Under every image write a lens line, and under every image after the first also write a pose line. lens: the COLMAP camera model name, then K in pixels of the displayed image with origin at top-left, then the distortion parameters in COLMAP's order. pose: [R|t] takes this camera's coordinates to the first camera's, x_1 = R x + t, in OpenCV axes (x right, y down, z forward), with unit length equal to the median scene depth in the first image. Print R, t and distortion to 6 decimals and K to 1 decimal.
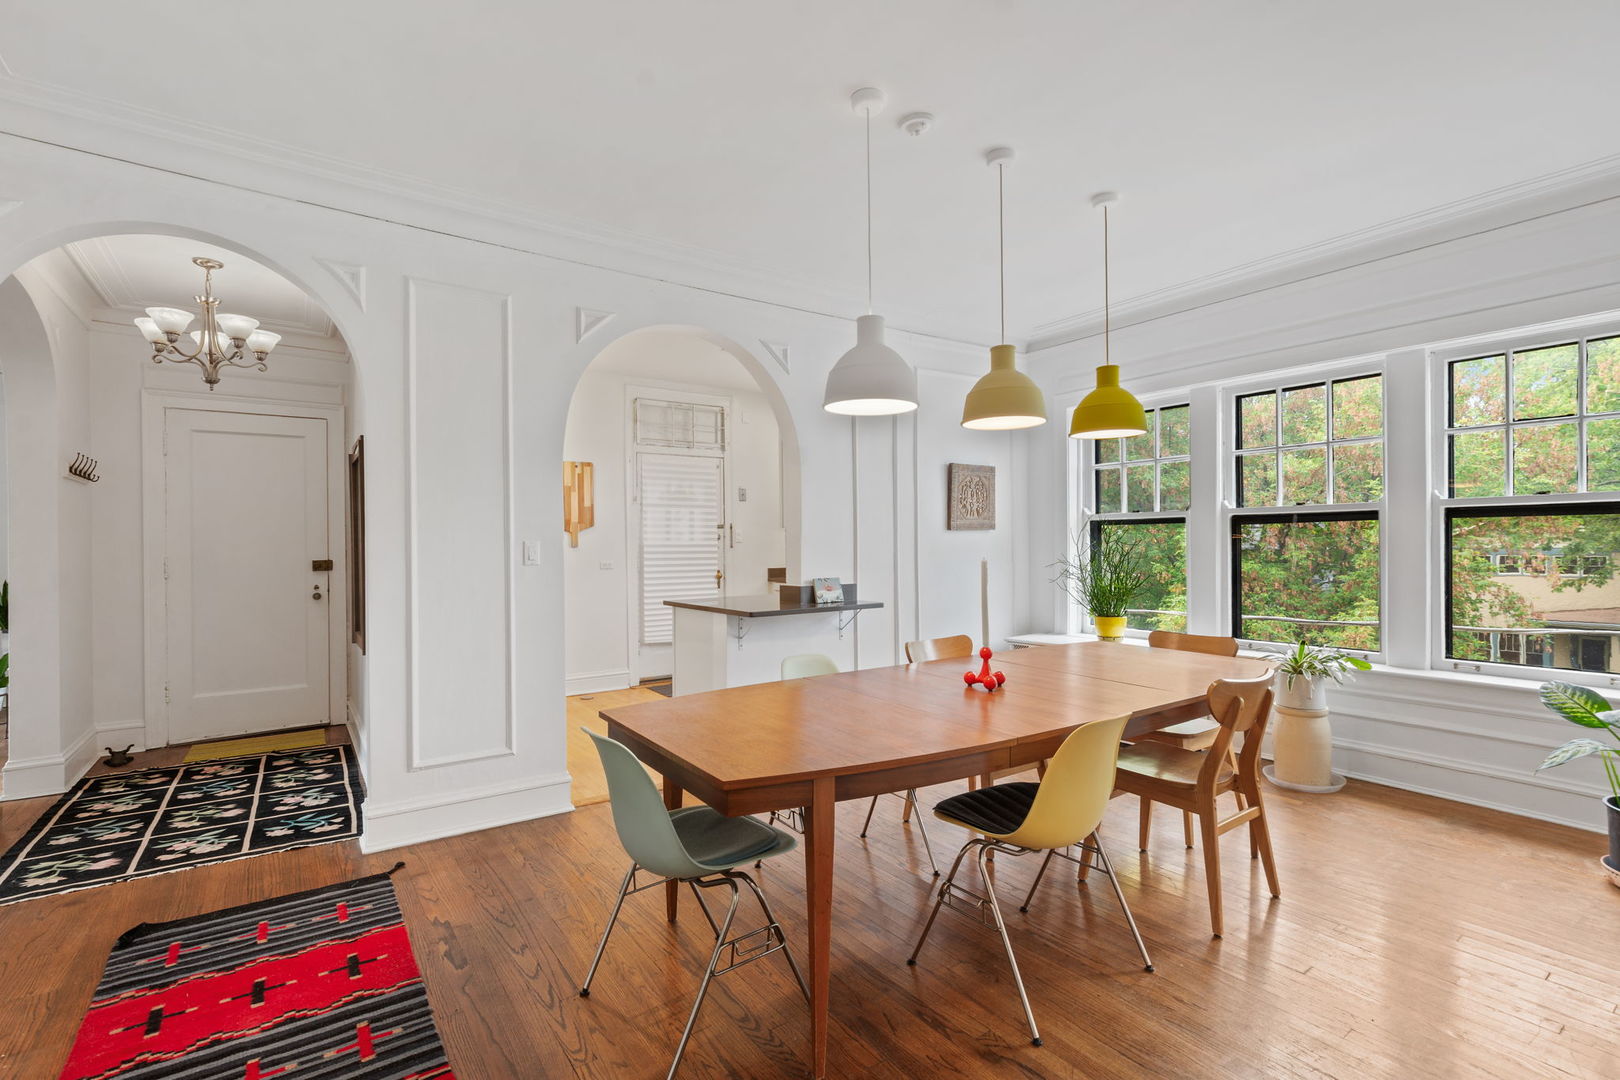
lens RADIAL K [[735.4, 0, 796.1], [0, 735.4, 548.7], [0, 0, 1]] dist [-0.003957, -0.000366]
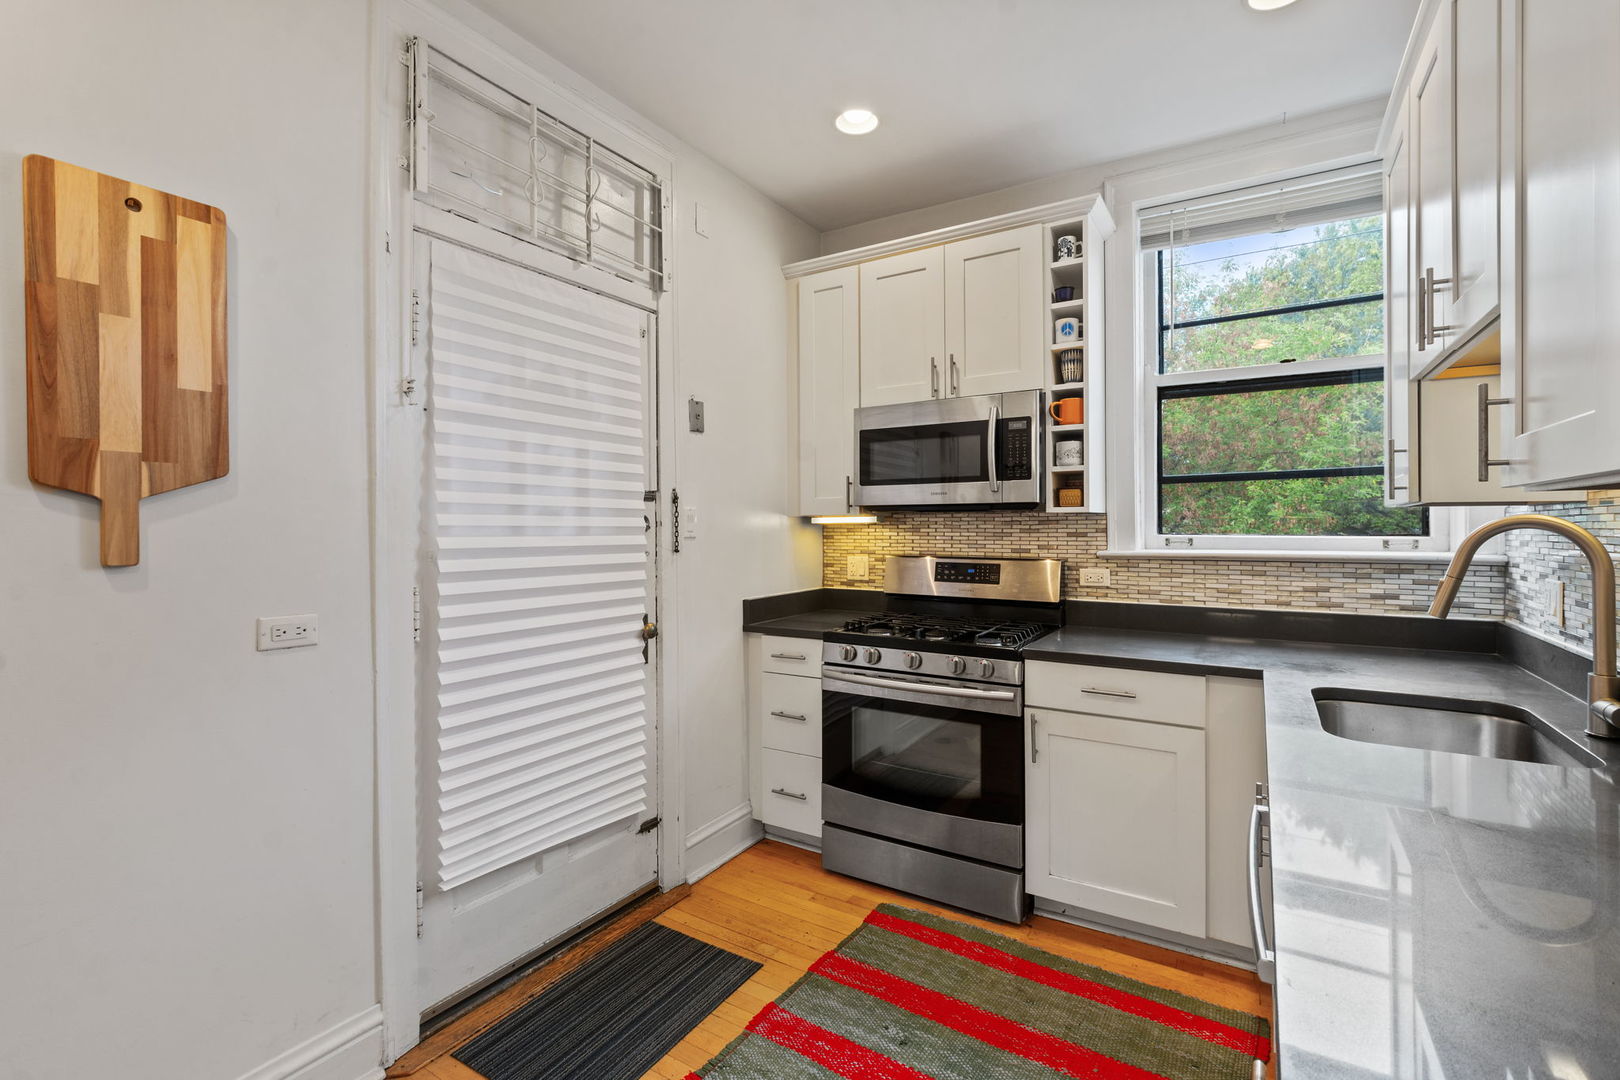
lens RADIAL K [[735.4, 0, 823.4], [0, 735.4, 530.1], [0, 0, 1]] dist [-0.003957, -0.000366]
pose [[0.902422, 0.006494, 0.430804, -0.190030], [-0.005152, 0.999978, -0.004282, -0.012279], [-0.430822, 0.001645, 0.902435, 0.656750]]
